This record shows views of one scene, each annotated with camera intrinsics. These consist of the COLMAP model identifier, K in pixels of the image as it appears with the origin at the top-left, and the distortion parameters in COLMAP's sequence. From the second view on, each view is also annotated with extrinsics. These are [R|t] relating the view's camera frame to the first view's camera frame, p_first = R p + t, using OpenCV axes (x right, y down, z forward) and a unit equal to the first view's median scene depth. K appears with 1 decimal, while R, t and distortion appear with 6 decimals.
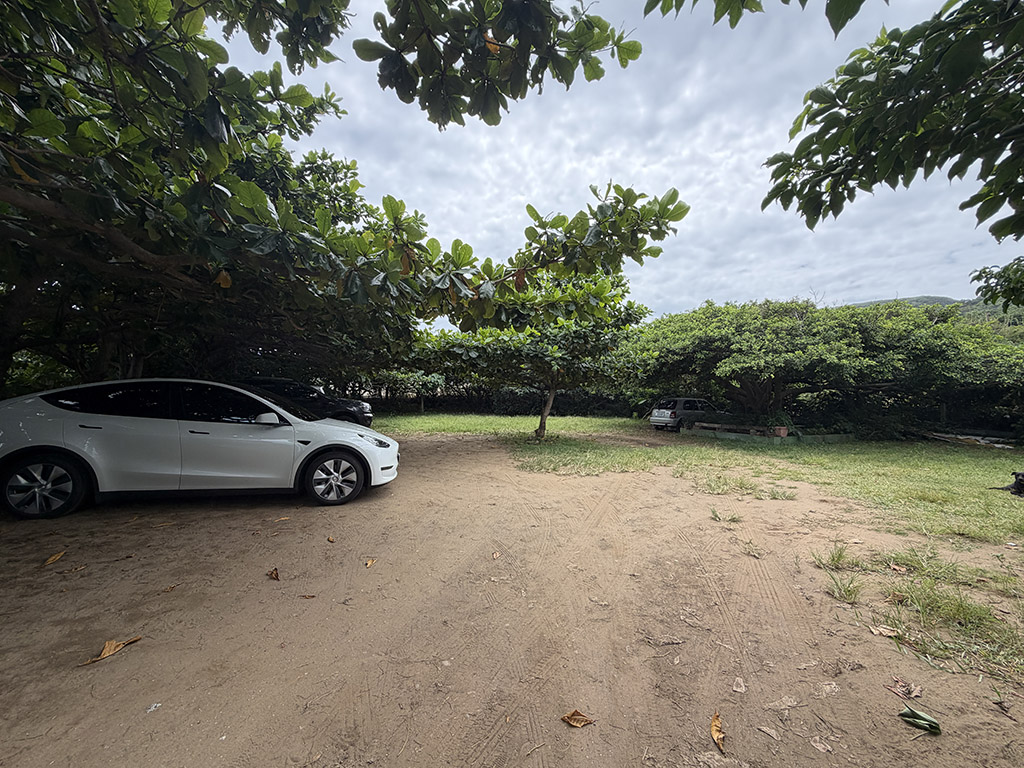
lens RADIAL K [[410.5, 0, 514.8], [0, 410.5, 377.9], [0, 0, 1]] dist [0.000939, -0.000036]
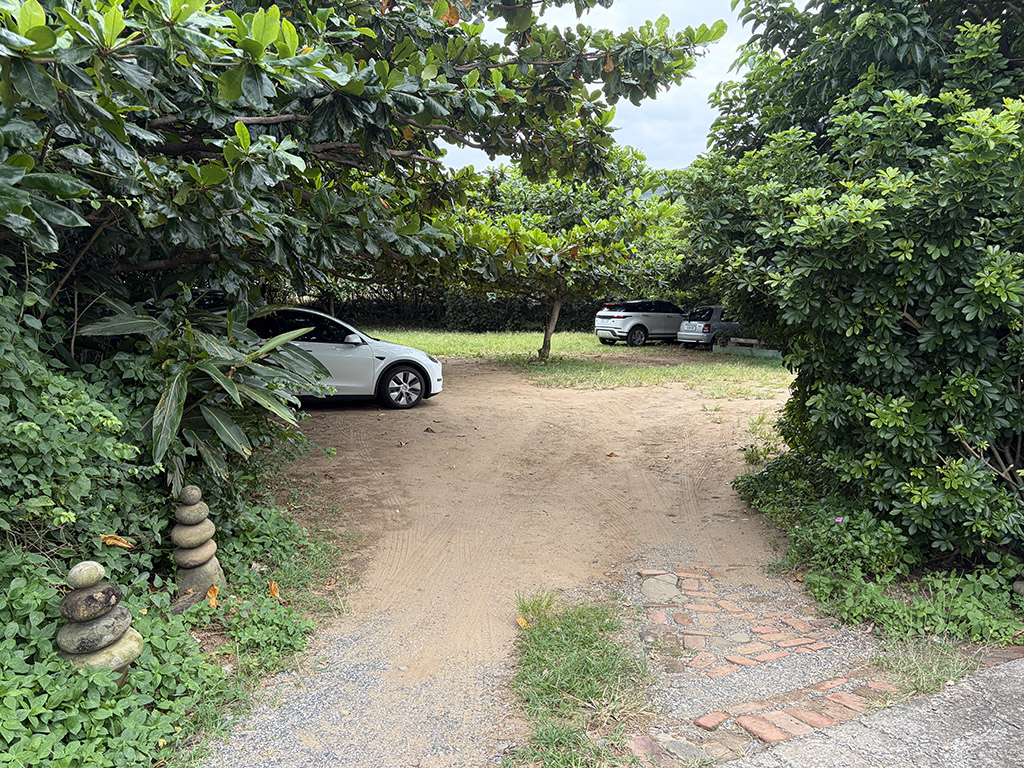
lens RADIAL K [[815.9, 0, 510.3], [0, 815.9, 382.9], [0, 0, 1]] dist [0.007306, -0.001650]
pose [[0.995836, -0.020056, 0.088929, -0.163859], [0.005971, 0.987755, 0.155897, -0.070007], [-0.090967, -0.154717, 0.983762, -0.684133]]
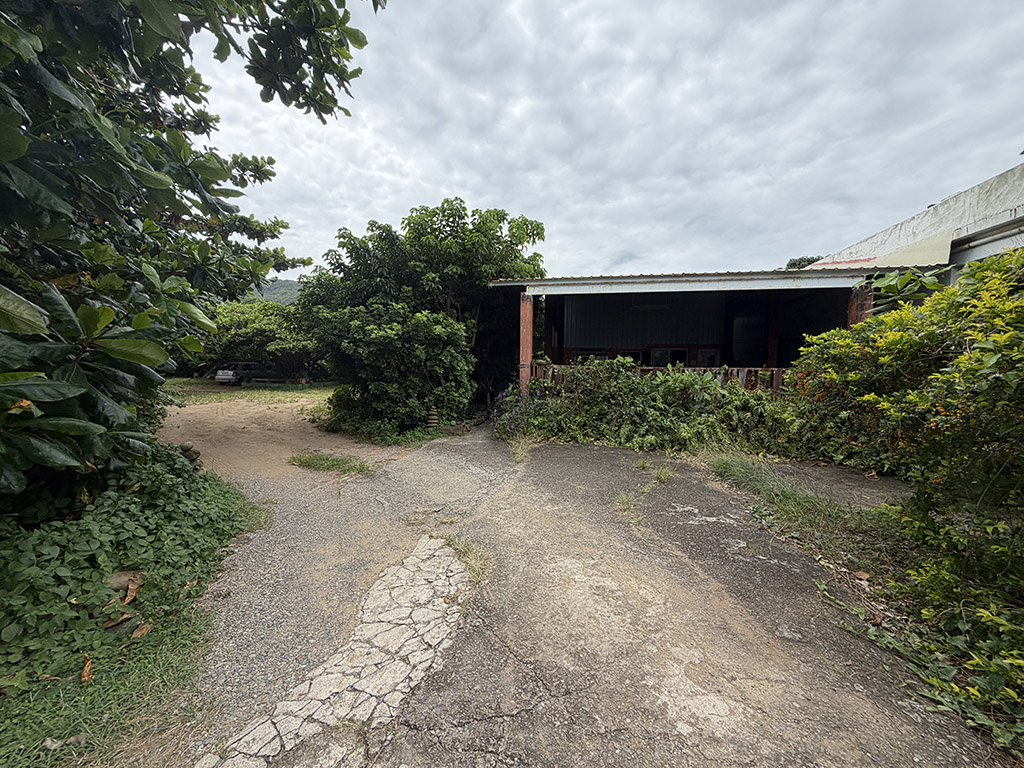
lens RADIAL K [[410.5, 0, 515.0], [0, 410.5, 380.5], [0, 0, 1]] dist [0.000939, -0.000036]
pose [[0.535868, -0.037922, 0.843450, -0.449652], [-0.051815, 0.995631, 0.077684, -0.073936], [-0.842711, -0.085331, 0.531561, -0.884010]]
